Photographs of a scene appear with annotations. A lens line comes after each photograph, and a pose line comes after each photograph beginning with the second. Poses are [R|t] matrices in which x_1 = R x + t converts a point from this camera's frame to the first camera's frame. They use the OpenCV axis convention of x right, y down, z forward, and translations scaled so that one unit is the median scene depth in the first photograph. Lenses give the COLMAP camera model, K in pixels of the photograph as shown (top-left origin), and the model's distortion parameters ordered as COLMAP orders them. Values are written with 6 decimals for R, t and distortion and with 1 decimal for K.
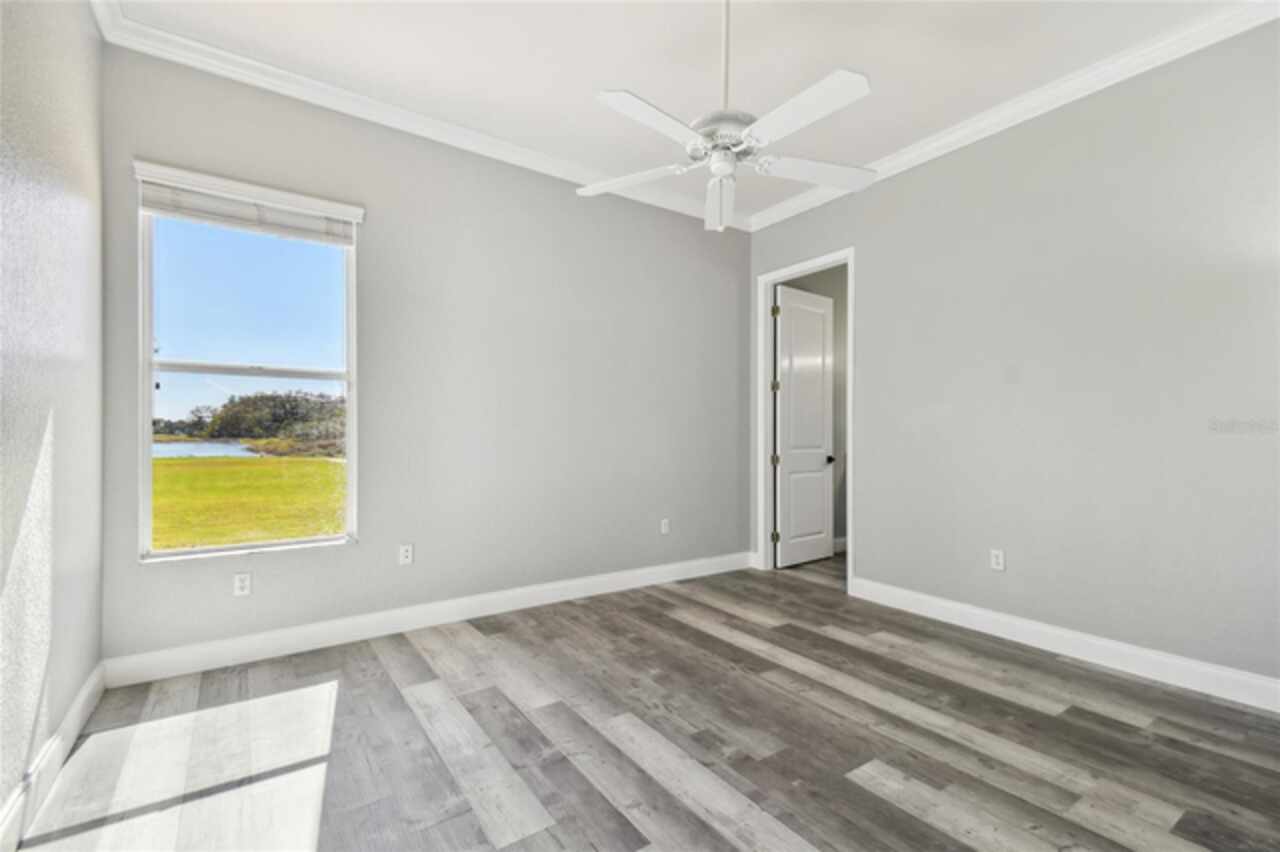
lens RADIAL K [[572.3, 0, 640.6], [0, 572.3, 427.2], [0, 0, 1]] dist [0.032997, -0.009163]
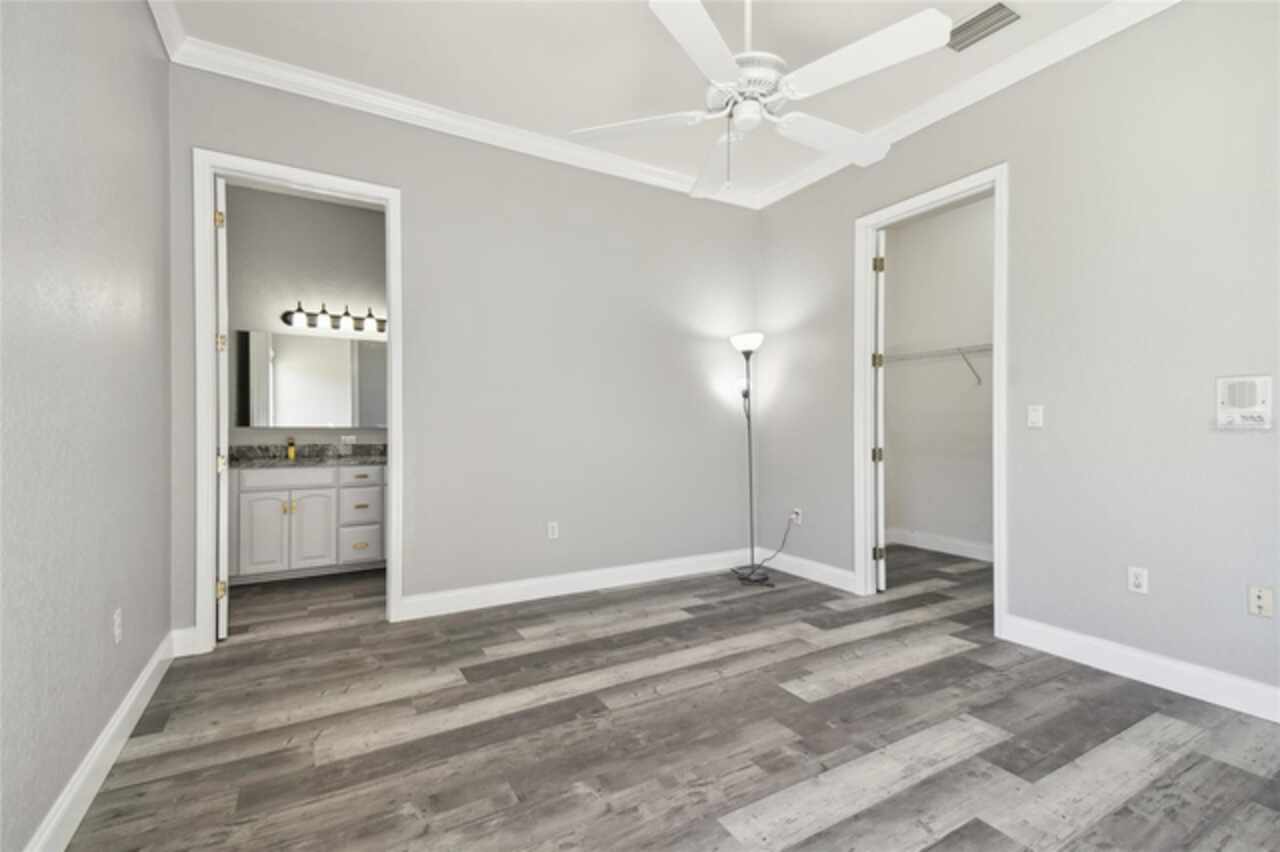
lens RADIAL K [[572.3, 0, 639.9], [0, 572.3, 422.5], [0, 0, 1]] dist [0.032997, -0.009163]
pose [[0.072475, 0.003861, 0.997363, -0.644989], [-0.012191, 0.999921, -0.002985, 0.017588], [-0.997296, -0.011943, 0.072516, 0.933283]]
